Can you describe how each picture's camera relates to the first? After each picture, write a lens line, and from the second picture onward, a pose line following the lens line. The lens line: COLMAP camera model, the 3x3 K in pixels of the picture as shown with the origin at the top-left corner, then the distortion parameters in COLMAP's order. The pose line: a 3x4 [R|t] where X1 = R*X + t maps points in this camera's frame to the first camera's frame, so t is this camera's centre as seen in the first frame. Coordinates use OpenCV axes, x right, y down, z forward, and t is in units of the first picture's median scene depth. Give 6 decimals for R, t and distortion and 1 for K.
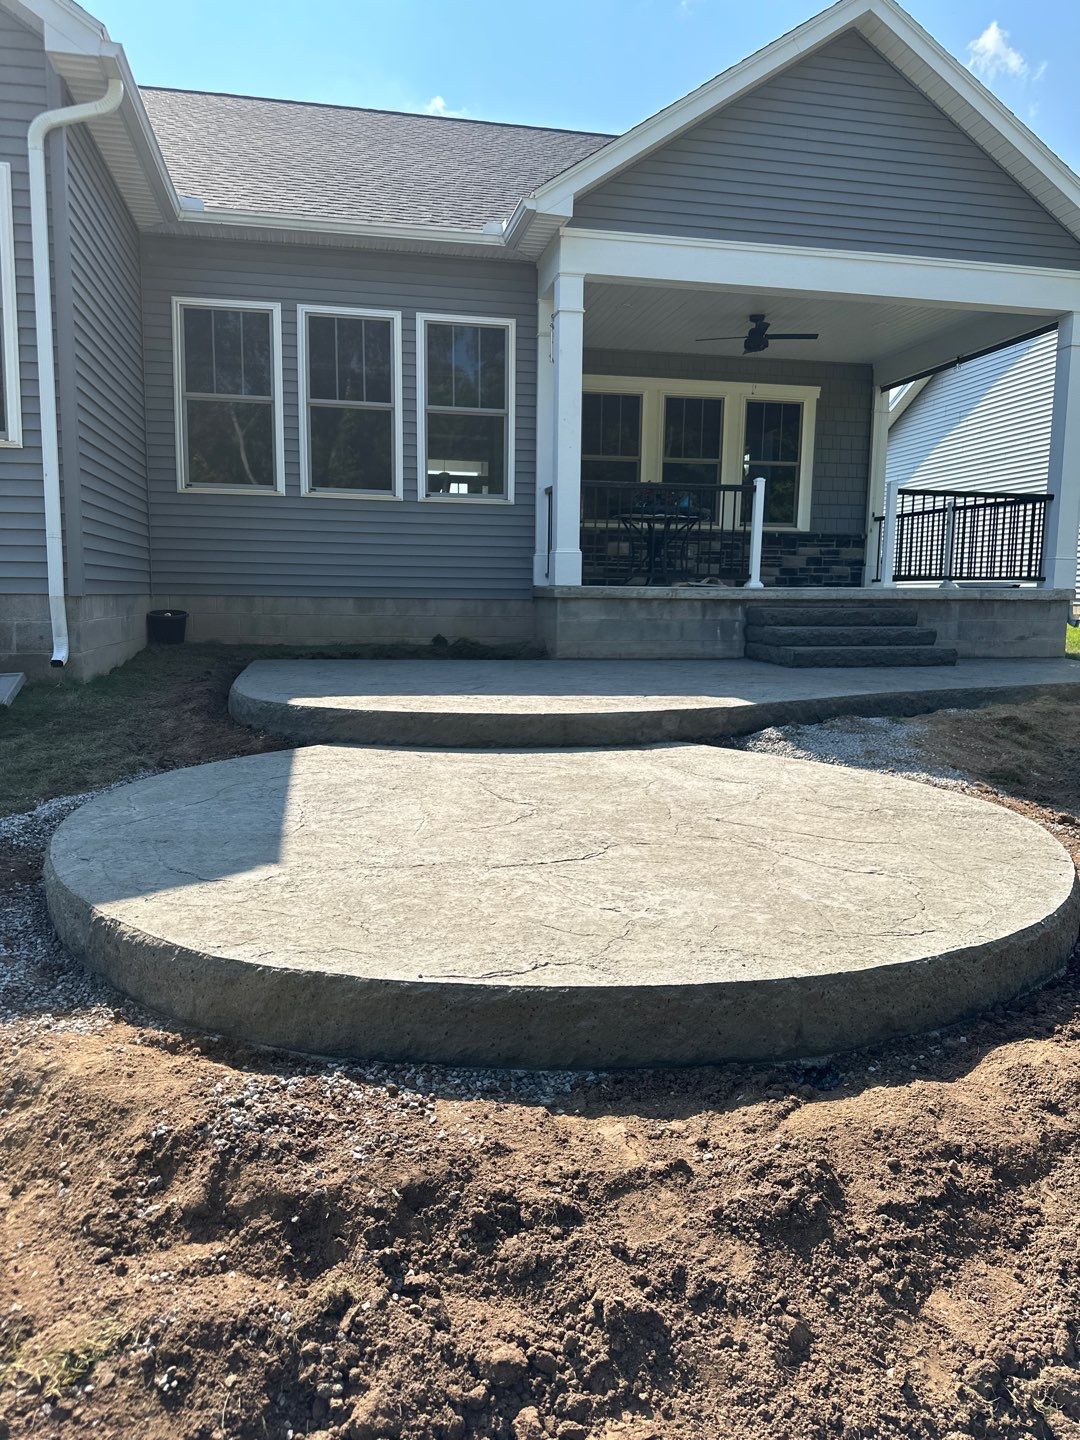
lens RADIAL K [[1006.3, 0, 559.4], [0, 1006.3, 727.9], [0, 0, 1]] dist [0.128348, -0.208222]
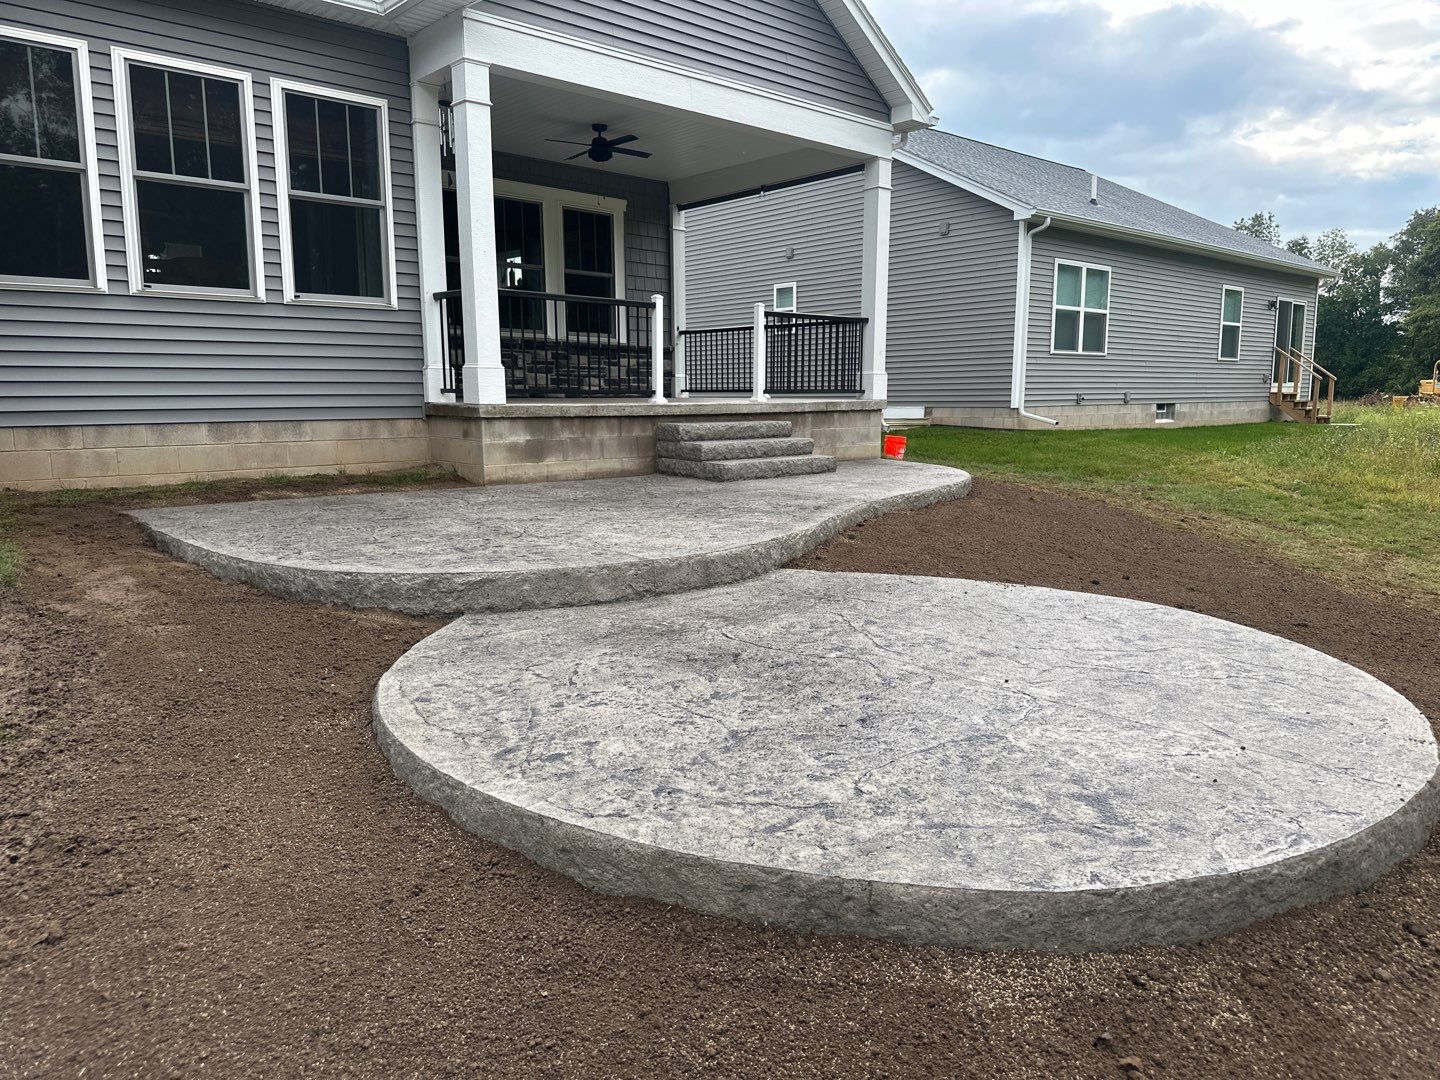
lens RADIAL K [[1006.3, 0, 720.0], [0, 1006.3, 540.0], [0, 0, 1]] dist [0.128348, -0.208222]
pose [[0.864589, -0.084311, 0.495356, -0.264377], [0.076019, 0.996423, 0.036911, -0.035228], [-0.496696, 0.005744, 0.867905, 0.098731]]
